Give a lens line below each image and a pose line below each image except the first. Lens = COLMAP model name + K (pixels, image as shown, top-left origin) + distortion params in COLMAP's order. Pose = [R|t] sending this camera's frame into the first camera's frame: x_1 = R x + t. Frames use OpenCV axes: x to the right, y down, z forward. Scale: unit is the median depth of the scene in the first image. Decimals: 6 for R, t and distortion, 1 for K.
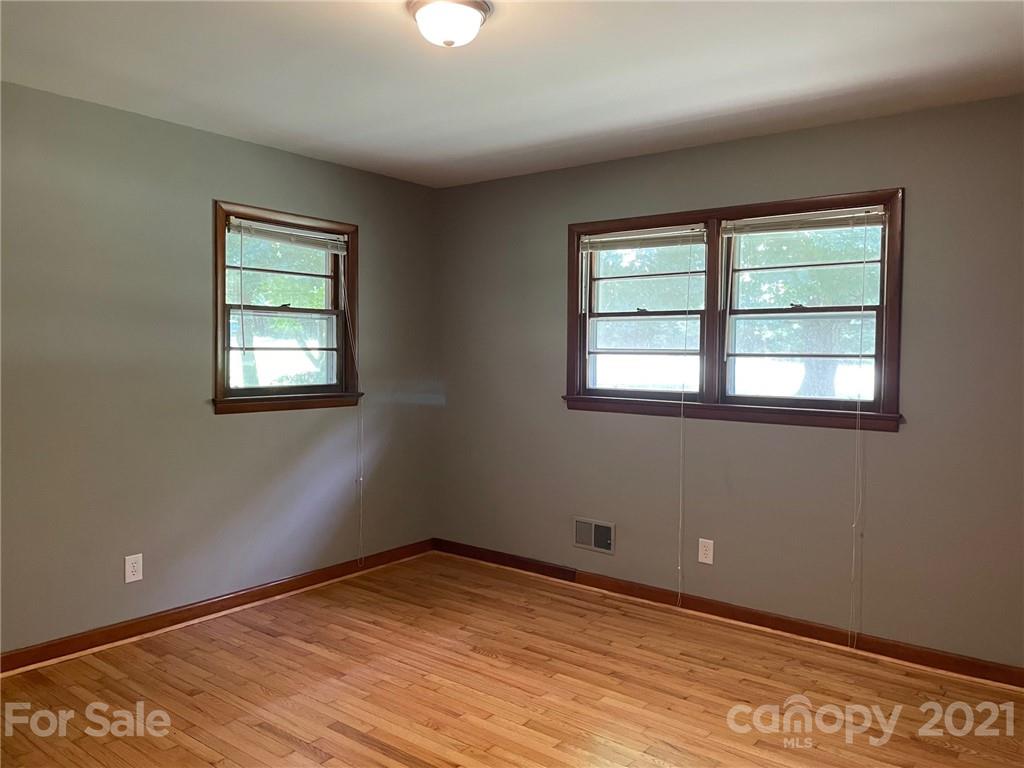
lens RADIAL K [[782.5, 0, 506.5], [0, 782.5, 382.5], [0, 0, 1]] dist [0.090264, 0.004020]
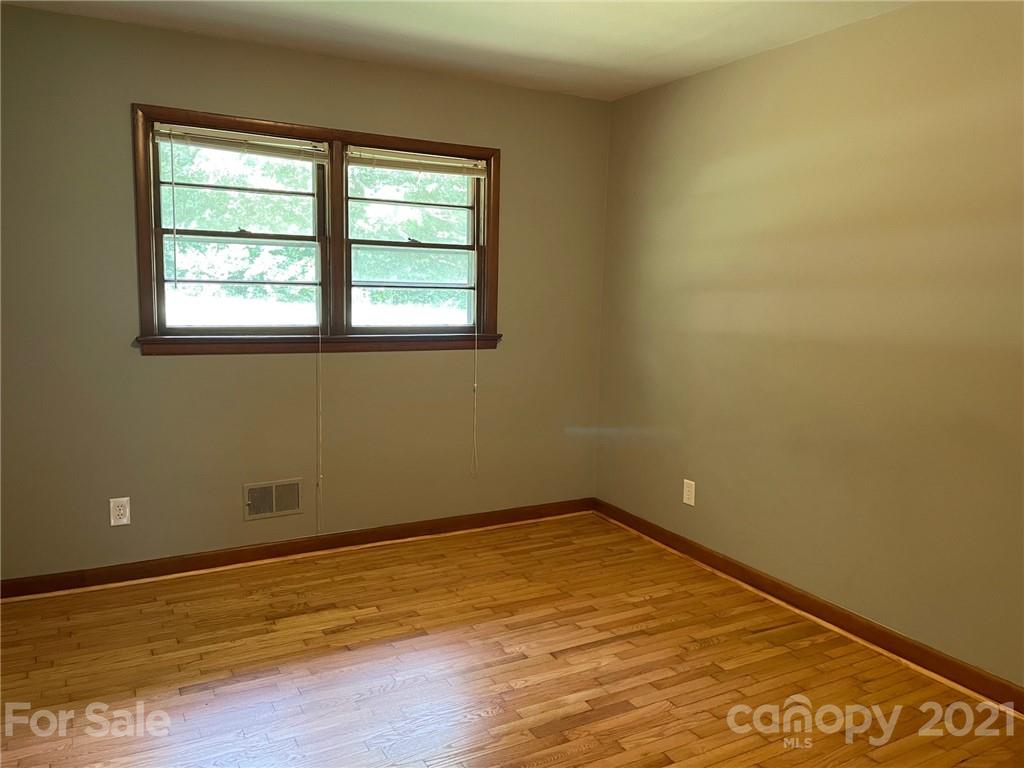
lens RADIAL K [[782.5, 0, 506.0], [0, 782.5, 383.2], [0, 0, 1]] dist [0.090264, 0.004020]
pose [[0.404394, -0.118052, 0.906934, -0.546714], [0.025398, 0.992702, 0.117891, -0.025185], [-0.914232, -0.024640, 0.404440, 0.422699]]
